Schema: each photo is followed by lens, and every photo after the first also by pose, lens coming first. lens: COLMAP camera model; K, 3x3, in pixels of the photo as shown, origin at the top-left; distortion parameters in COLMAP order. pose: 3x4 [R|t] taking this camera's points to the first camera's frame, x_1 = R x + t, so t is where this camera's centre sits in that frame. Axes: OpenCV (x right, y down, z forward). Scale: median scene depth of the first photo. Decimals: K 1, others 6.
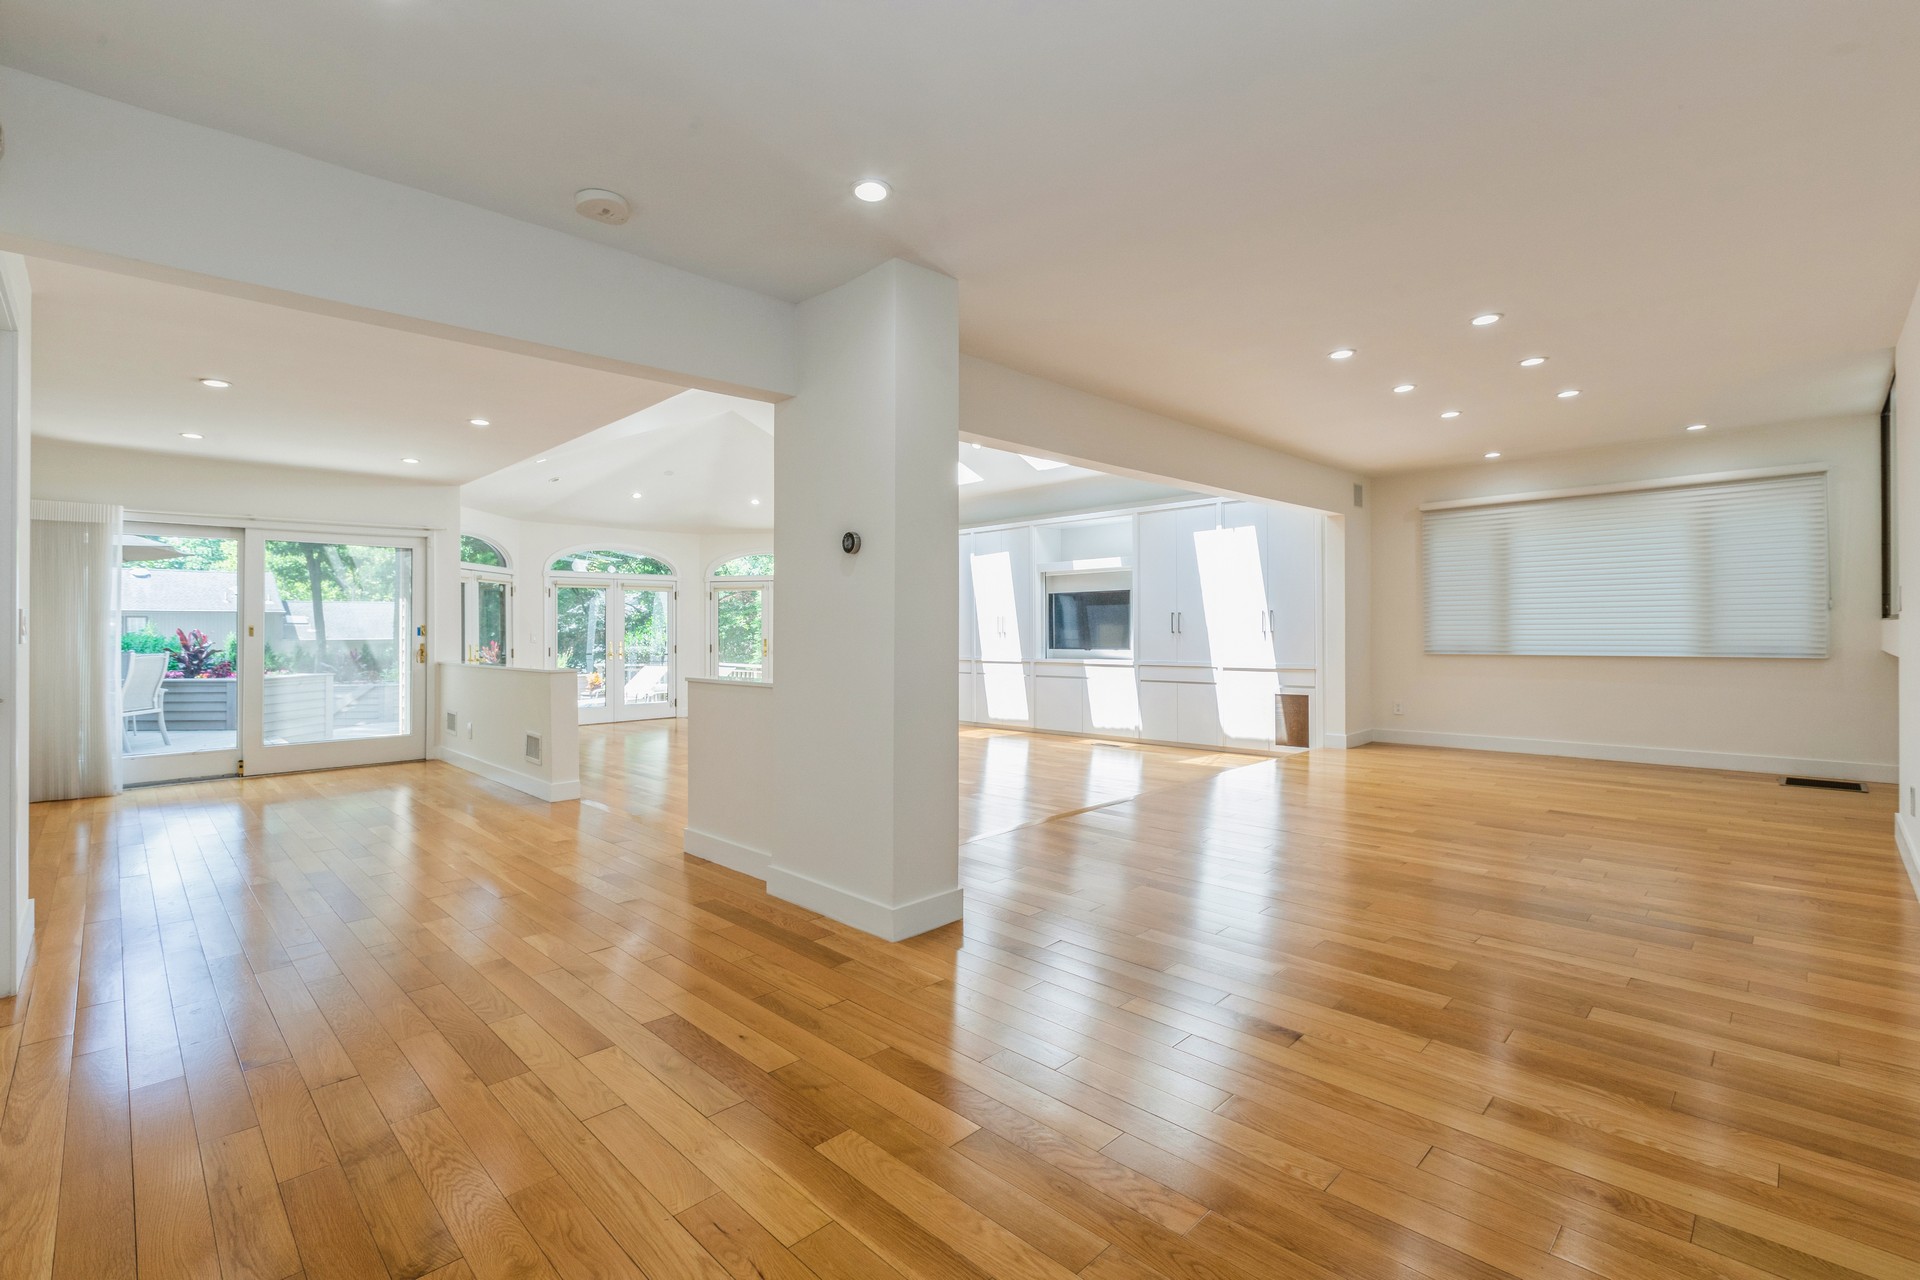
lens RADIAL K [[845.2, 0, 960.0], [0, 845.2, 640.0], [0, 0, 1]] dist [0.022589, 0.000025]
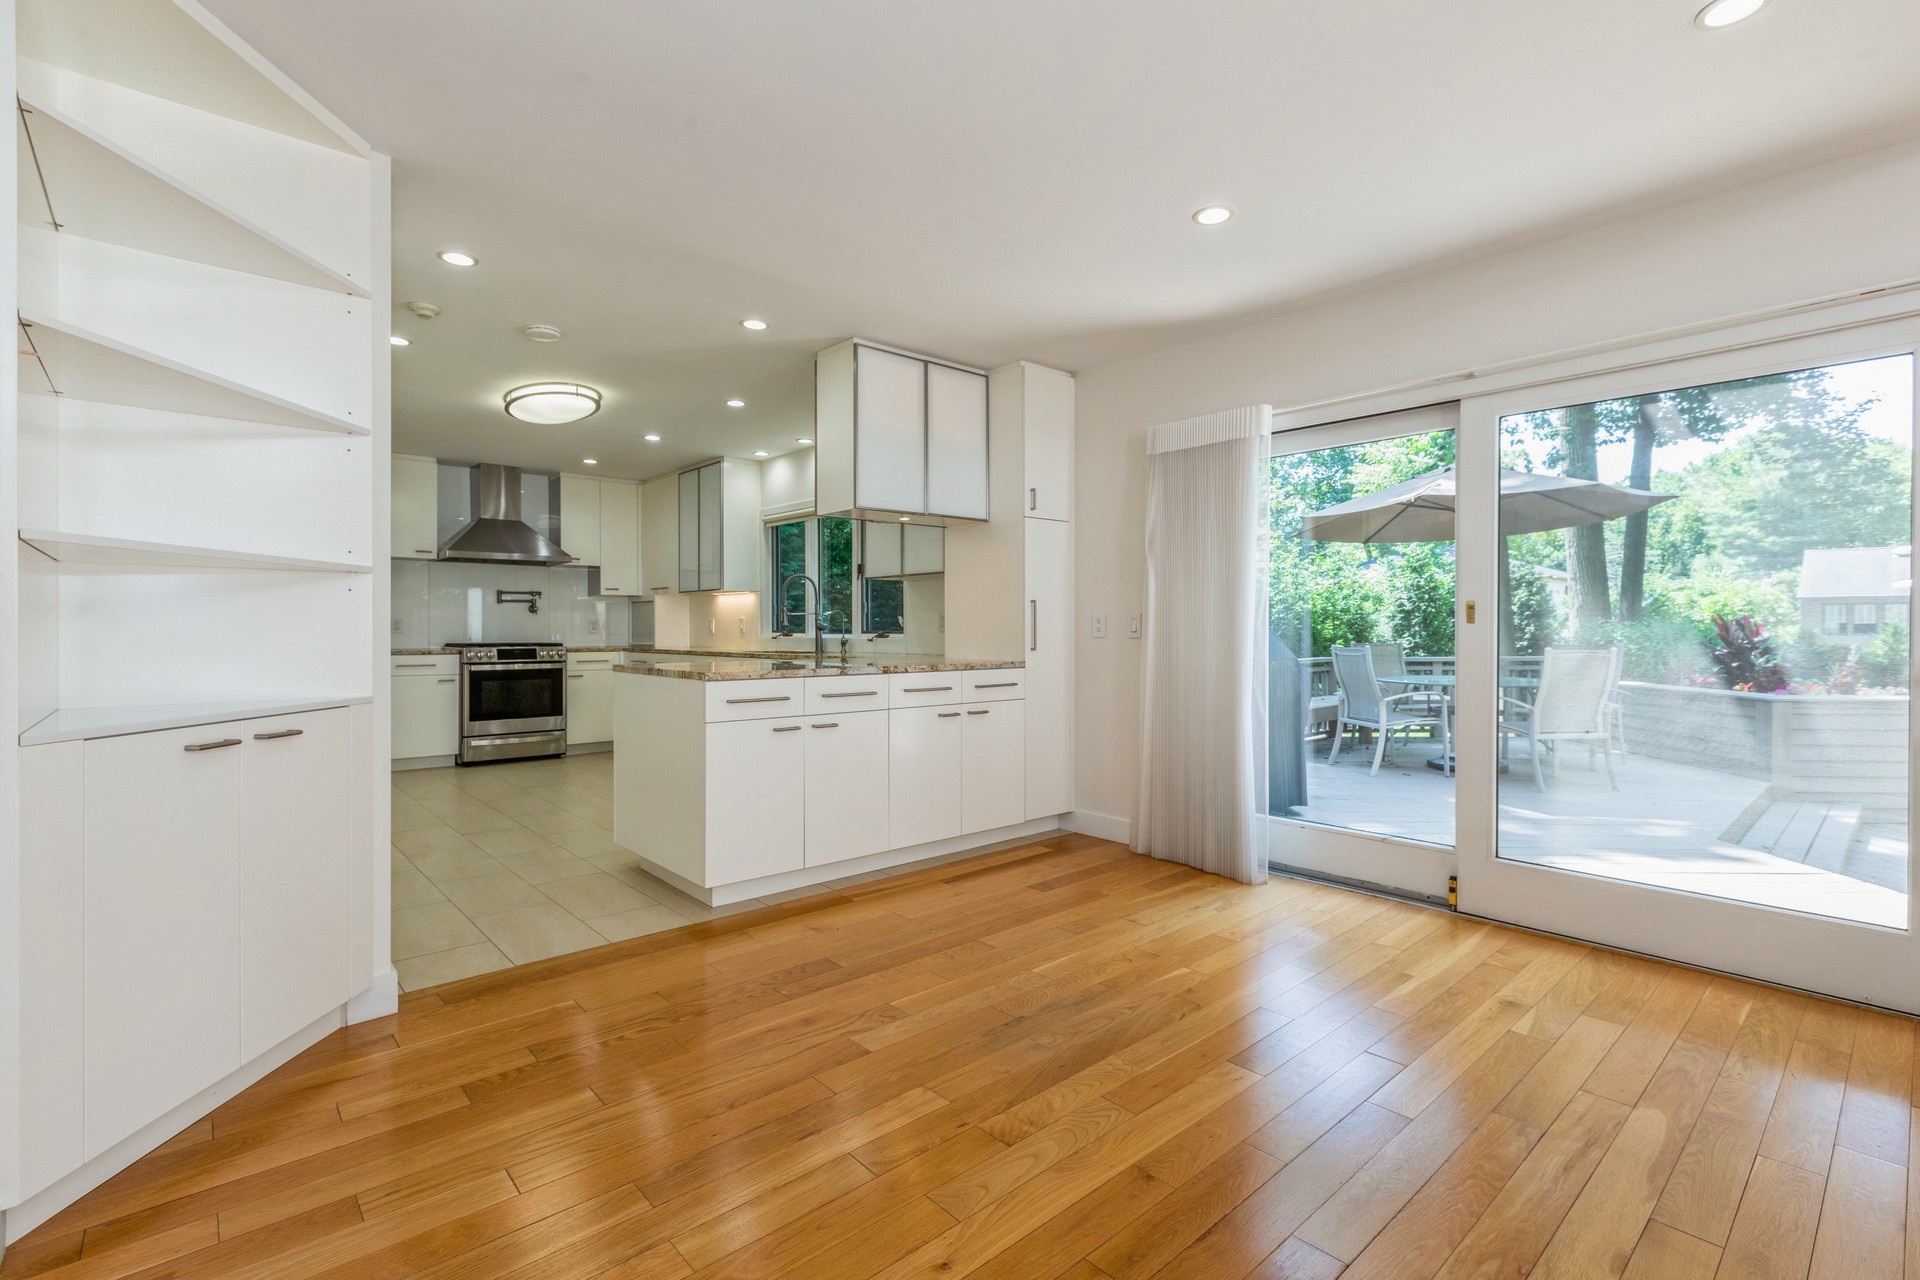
lens RADIAL K [[877.7, 0, 966.5], [0, 877.7, 627.8], [0, 0, 1]] dist [0.009823, 0.000046]
pose [[-0.030762, 0.009835, -0.999478, -0.214259], [-0.012336, 0.999872, 0.010218, -0.003381], [0.999451, 0.012644, -0.030636, 0.525759]]
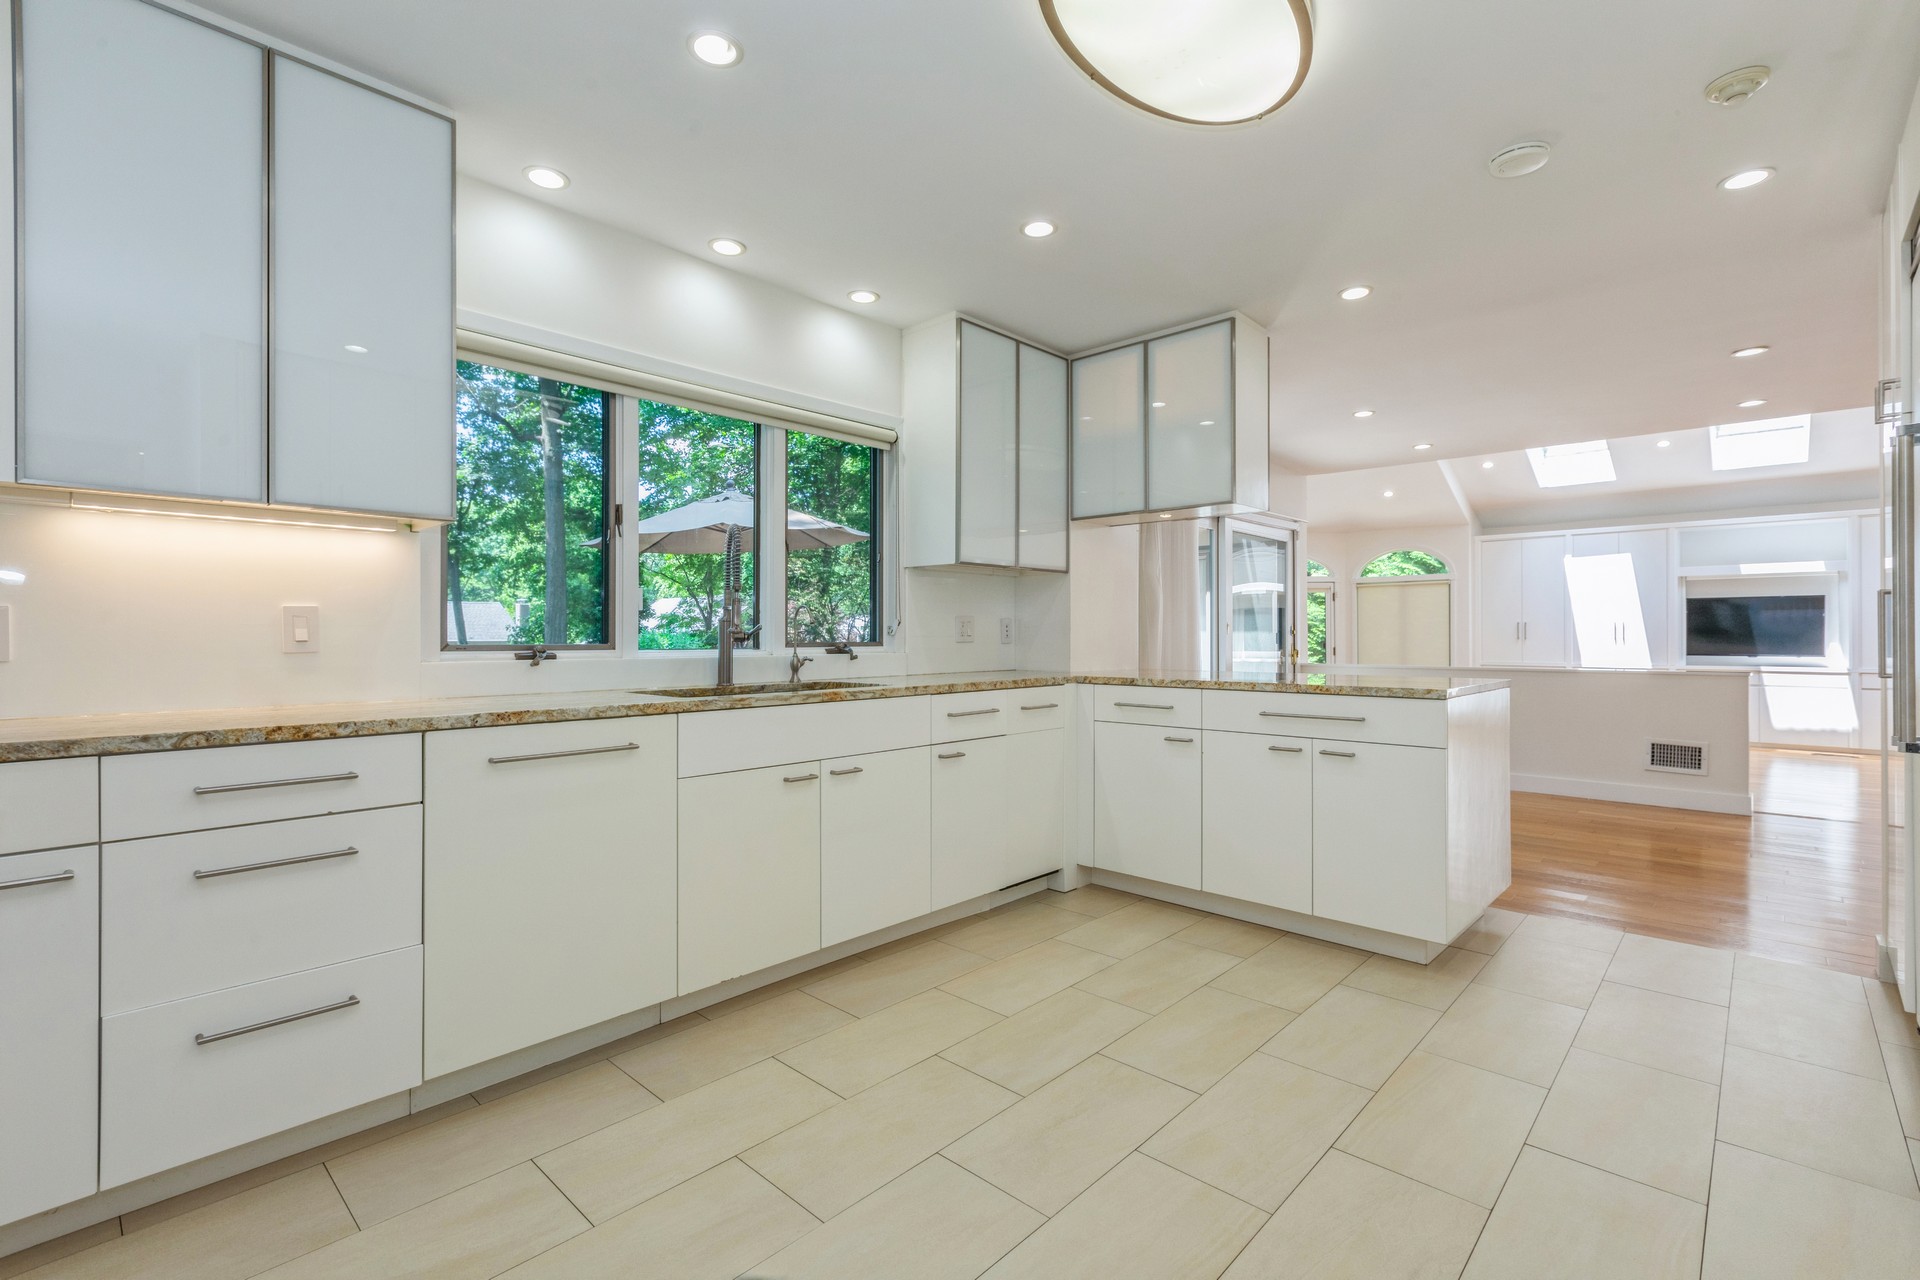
lens RADIAL K [[842.6, 0, 993.8], [0, 842.6, 638.9], [0, 0, 1]] dist [0.001927, 0.000048]
pose [[0.998135, 0.006956, 0.060656, -0.772227], [-0.006265, 0.999913, -0.011582, 0.007858], [-0.060731, 0.011180, 0.998092, 0.093307]]
